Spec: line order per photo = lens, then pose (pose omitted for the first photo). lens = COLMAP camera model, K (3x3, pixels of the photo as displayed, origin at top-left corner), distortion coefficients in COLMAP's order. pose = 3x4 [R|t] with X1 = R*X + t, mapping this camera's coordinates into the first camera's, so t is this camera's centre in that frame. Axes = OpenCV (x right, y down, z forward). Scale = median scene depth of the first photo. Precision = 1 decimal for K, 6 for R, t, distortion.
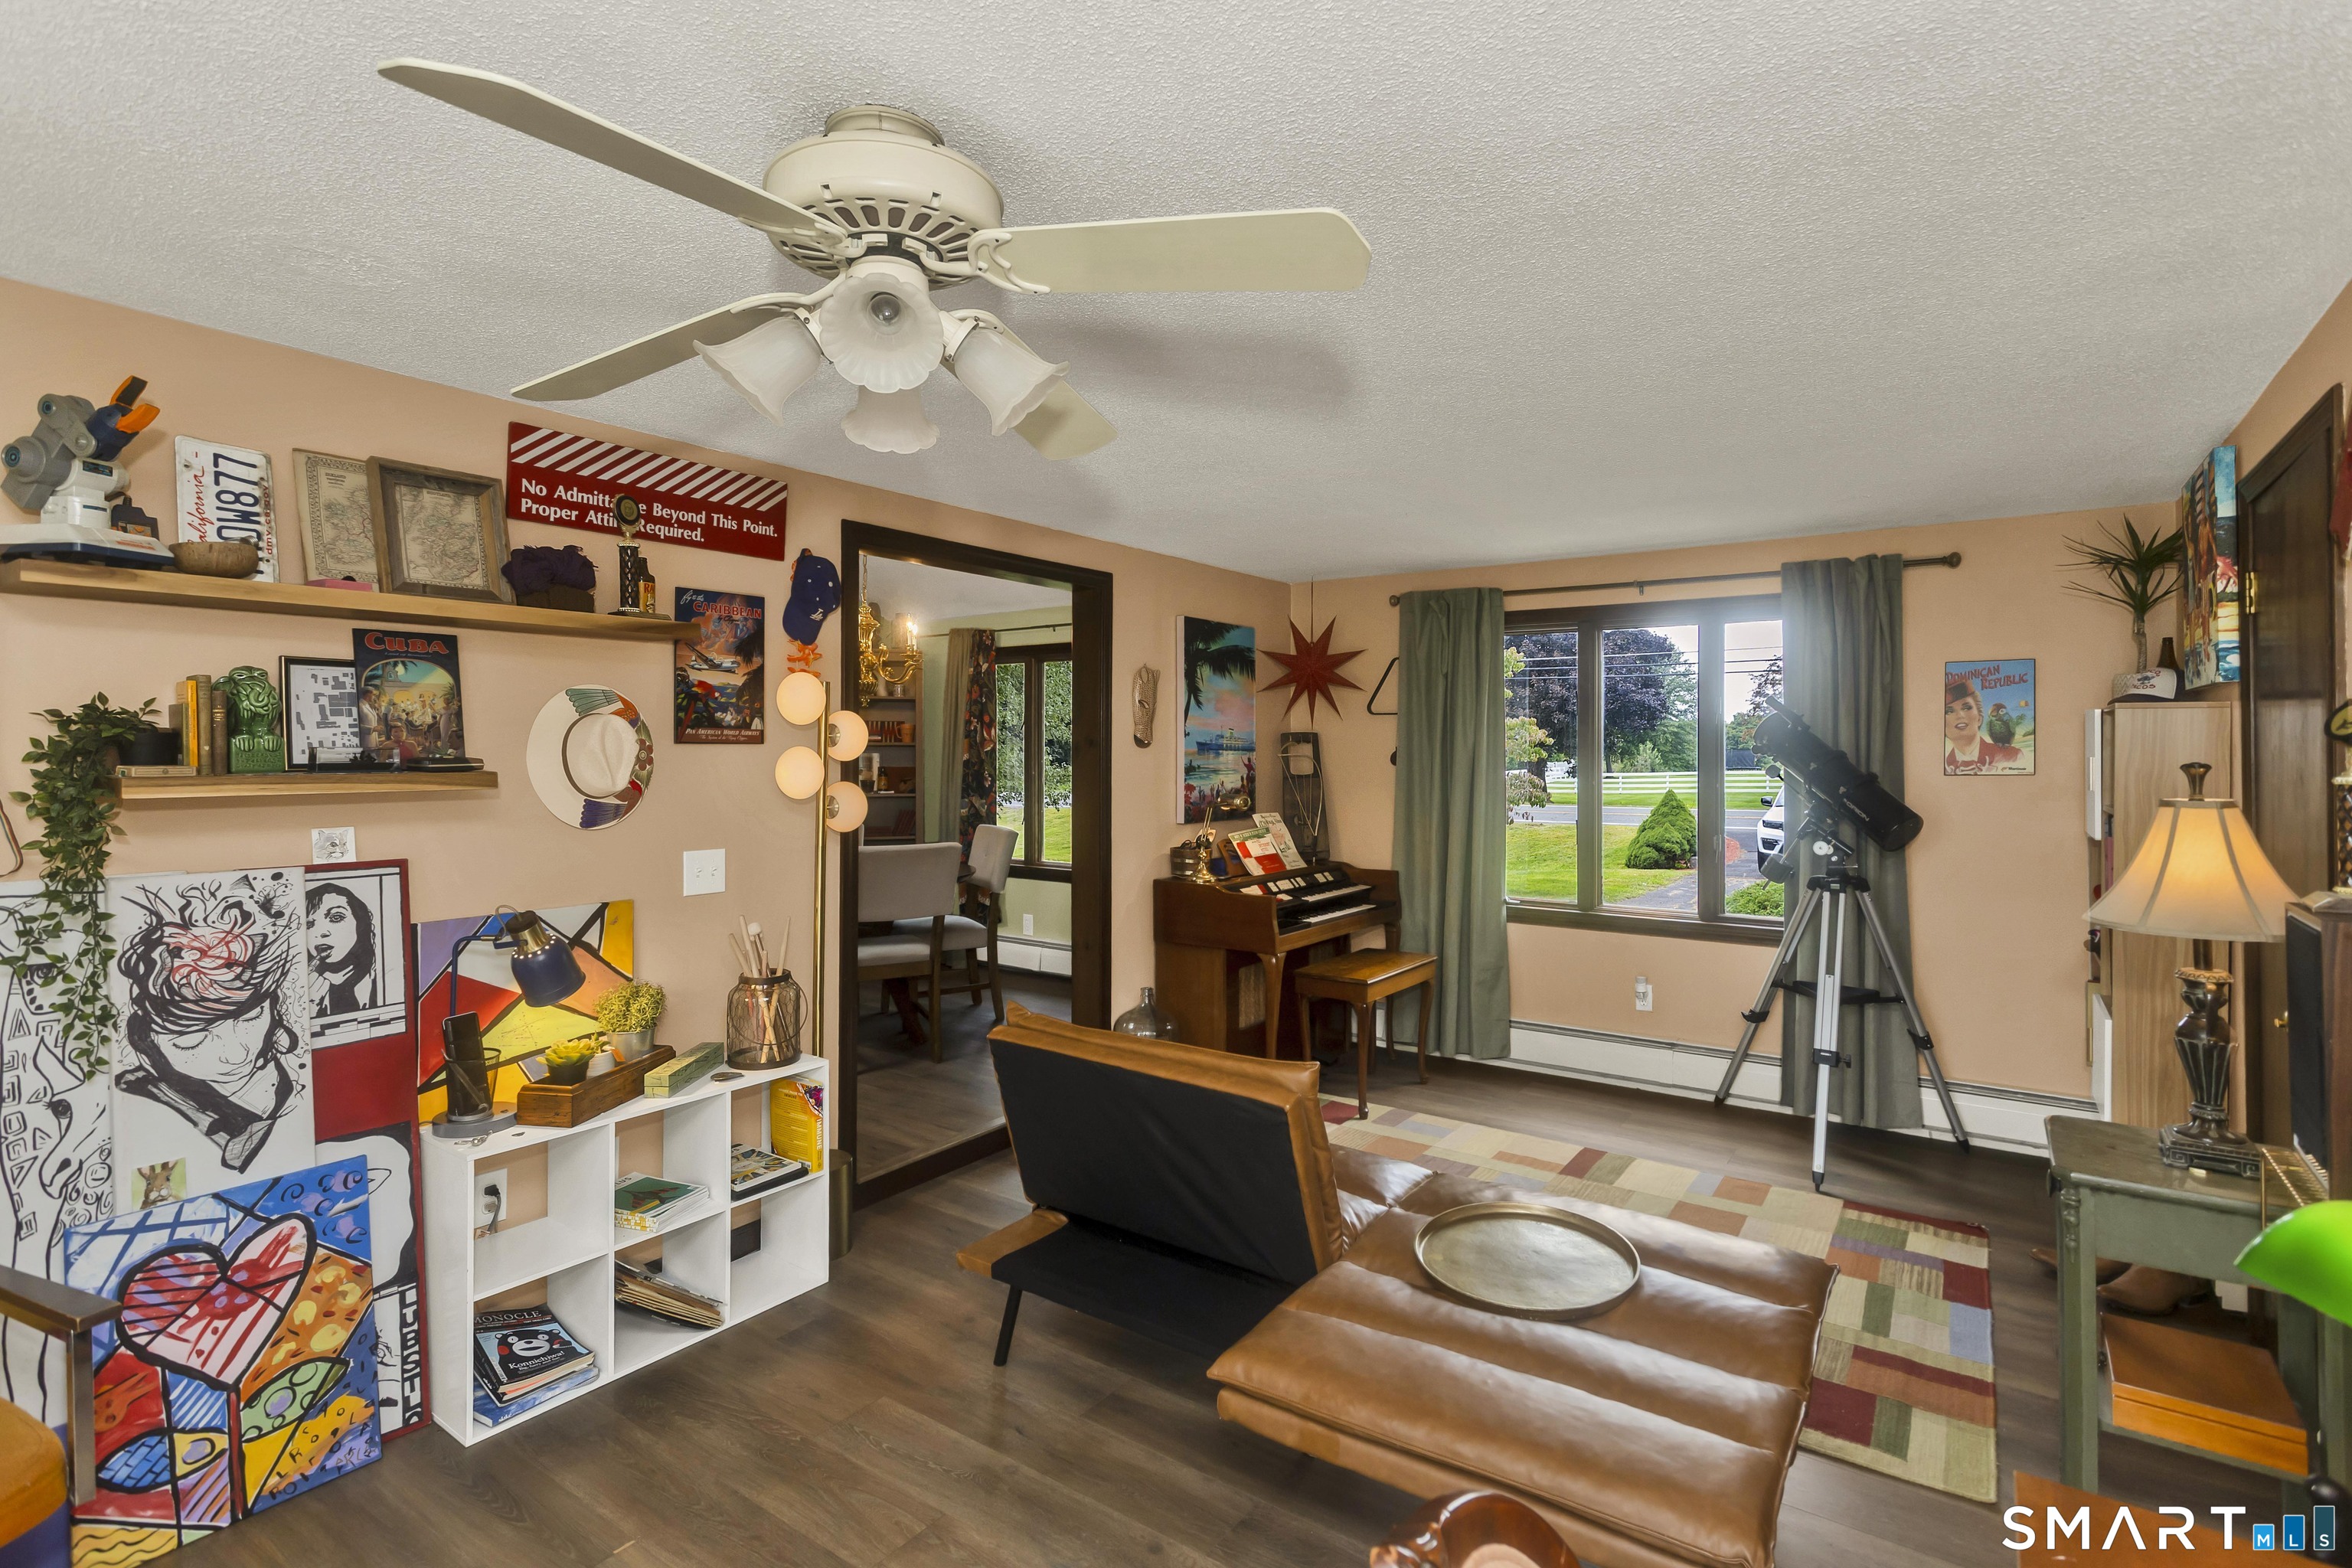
lens RADIAL K [[1152.2, 0, 1122.8], [0, 1152.2, 762.5], [0, 0, 1]] dist [0.006662, -0.000550]
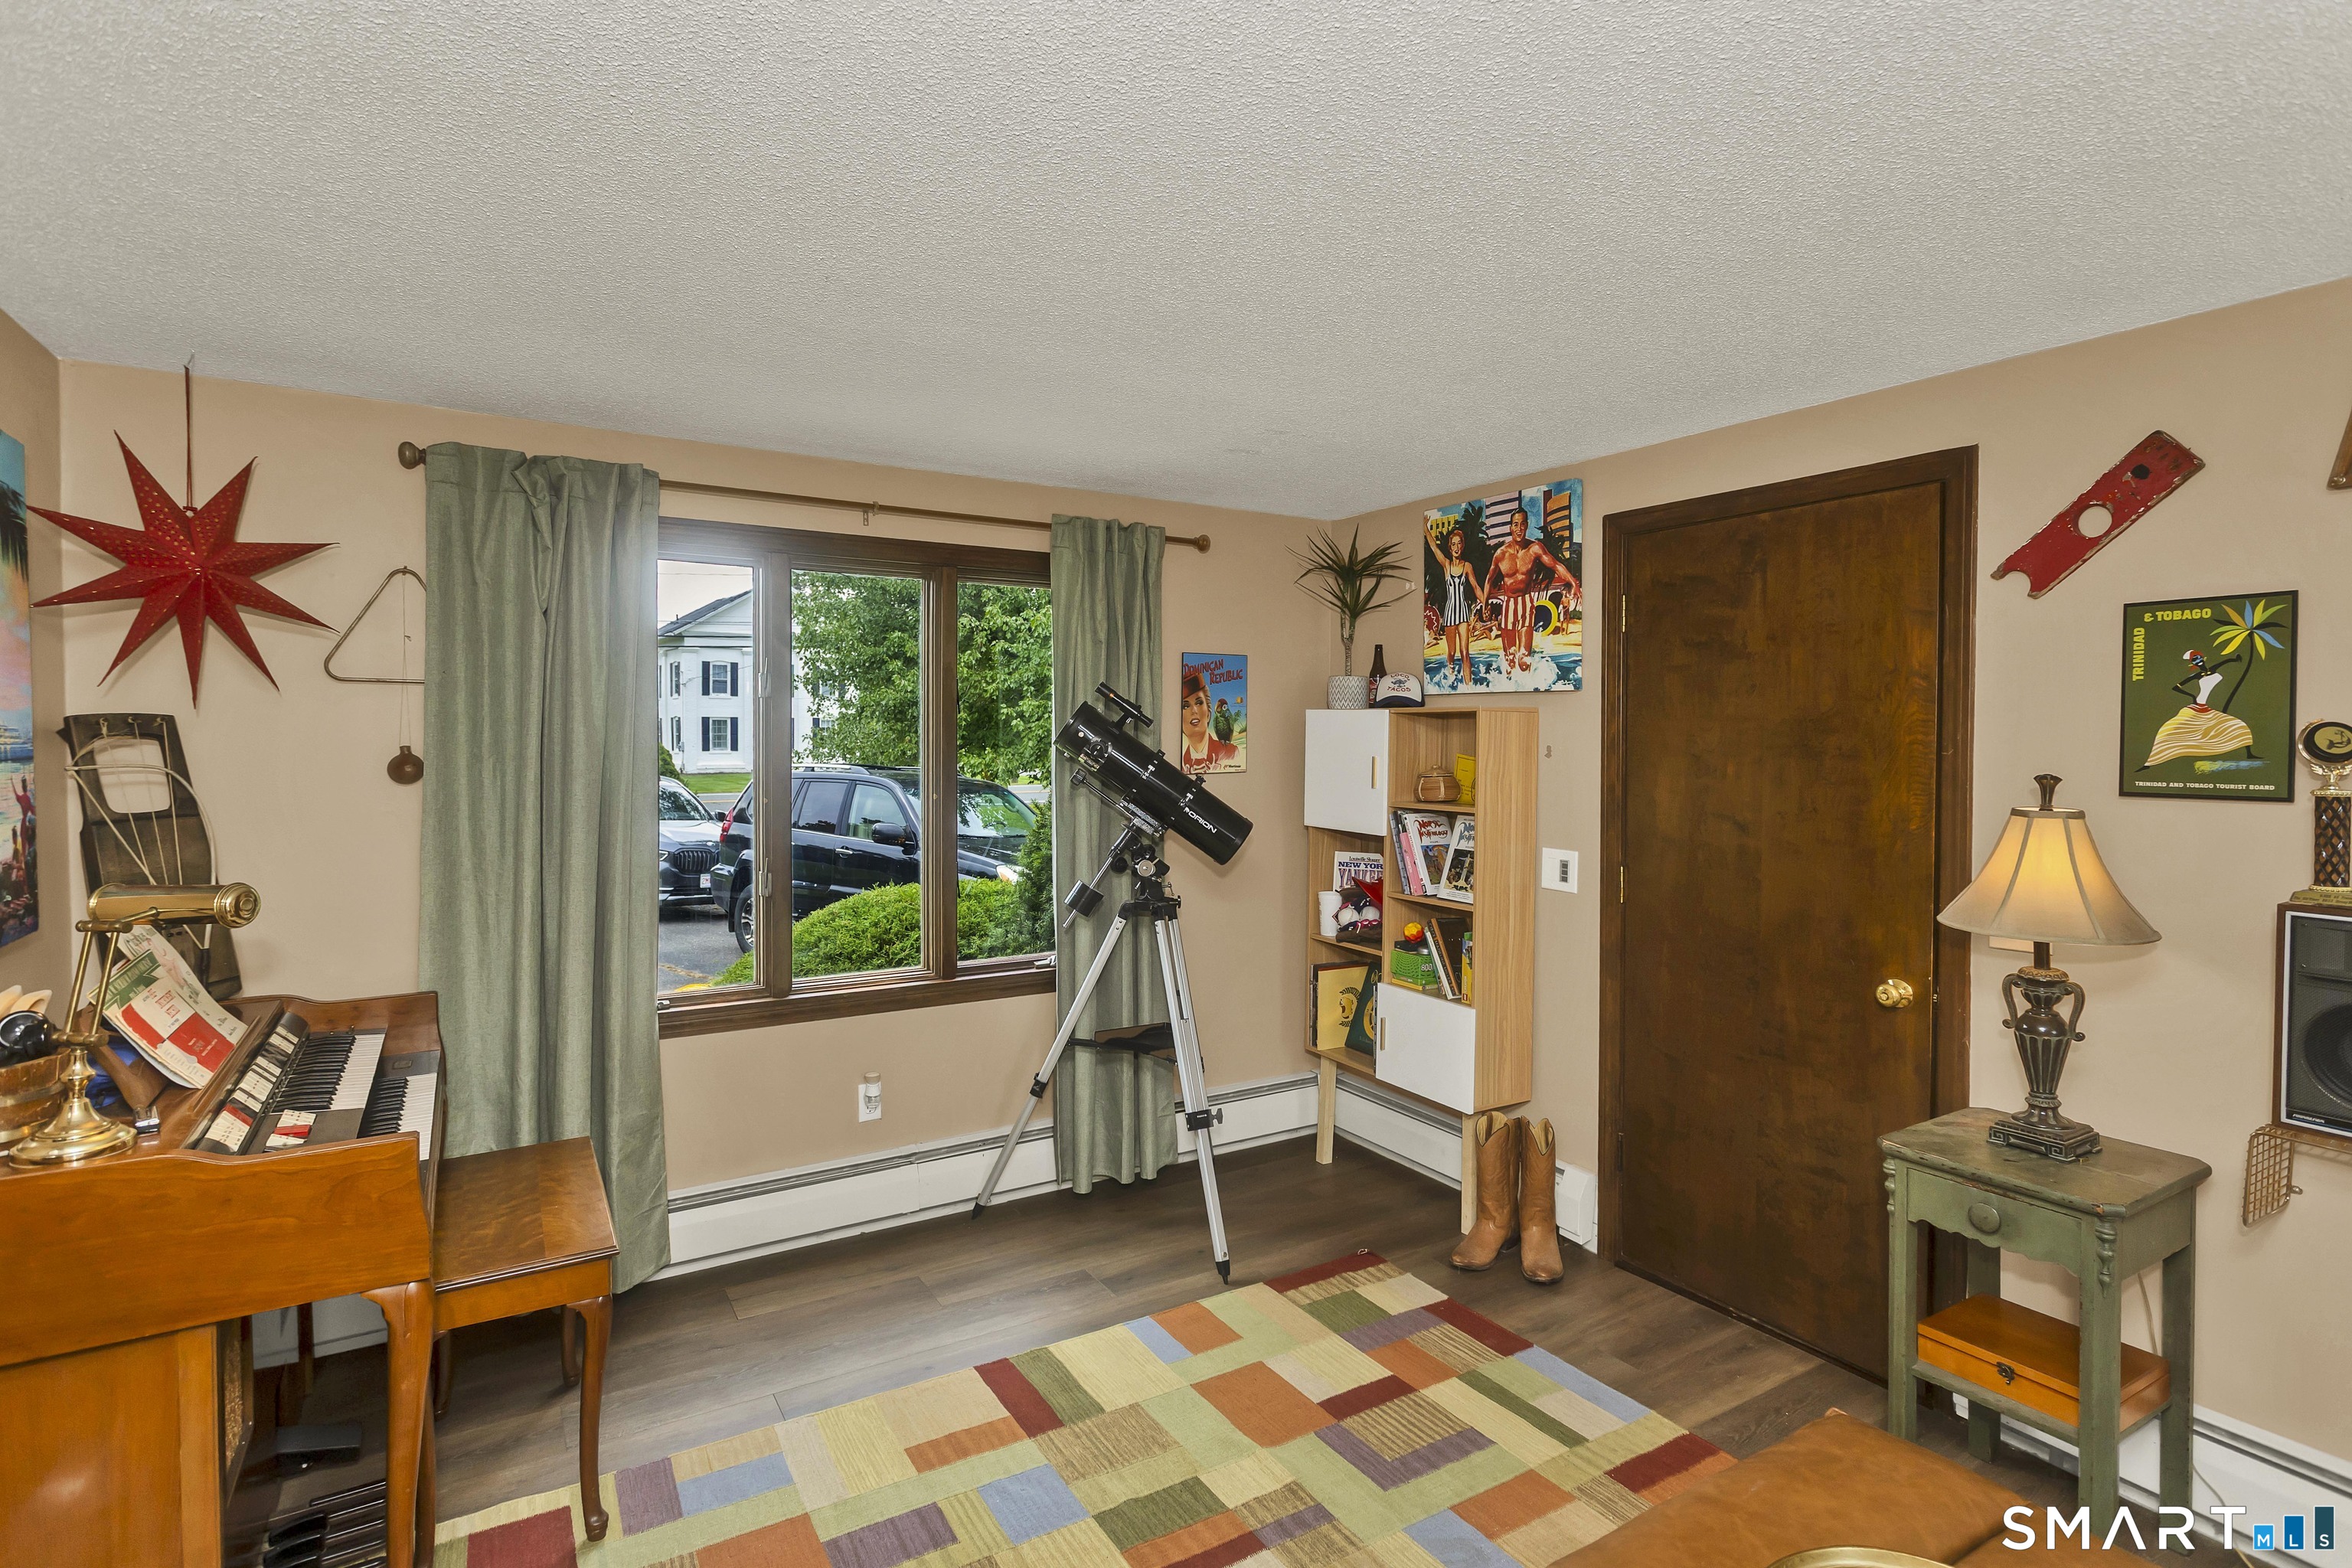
lens RADIAL K [[1152.2, 0, 1194.2], [0, 1152.2, 787.6], [0, 0, 1]] dist [0.006662, -0.000550]
pose [[0.361771, -0.044499, 0.931204, -0.183516], [0.010417, 0.998991, 0.043691, -0.023713], [-0.932209, -0.006106, 0.361869, 0.817171]]
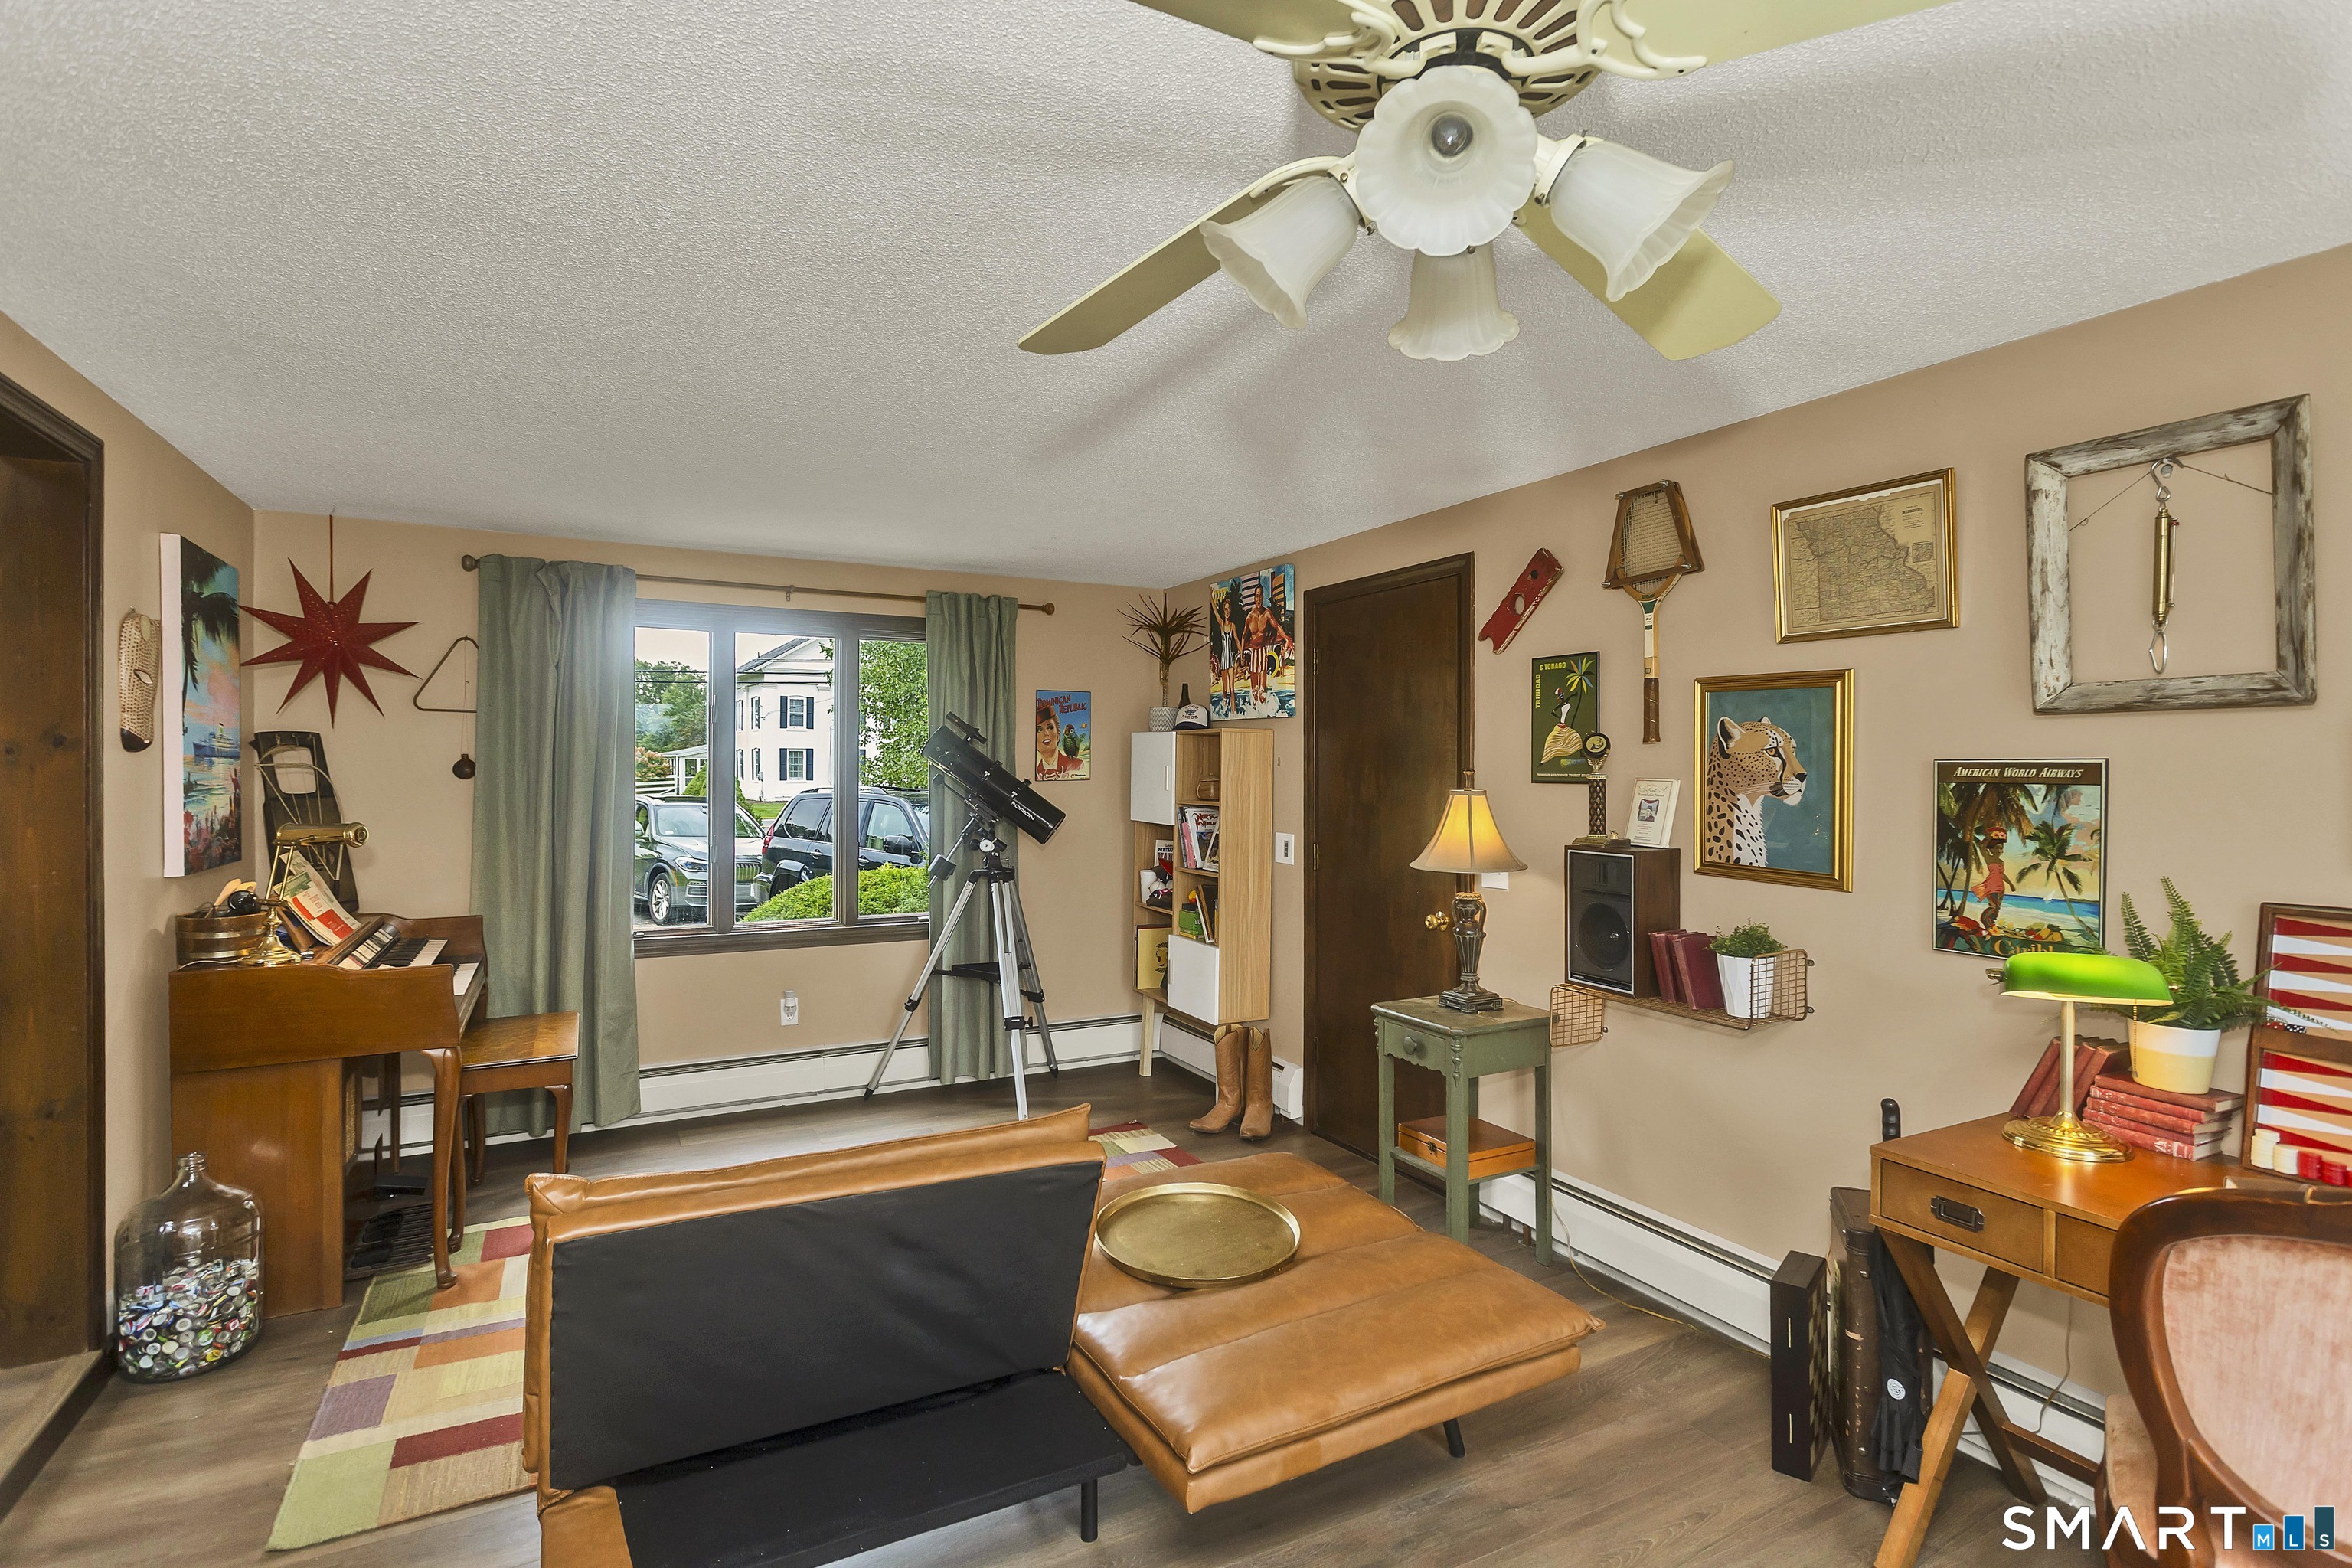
lens RADIAL K [[1152.2, 0, 1219.5], [0, 1152.2, 807.4], [0, 0, 1]] dist [0.006662, -0.000550]
pose [[0.410540, -0.032306, 0.911270, -0.419532], [0.009194, 0.999468, 0.031291, 0.002995], [-0.911796, -0.004468, 0.410618, 0.389422]]
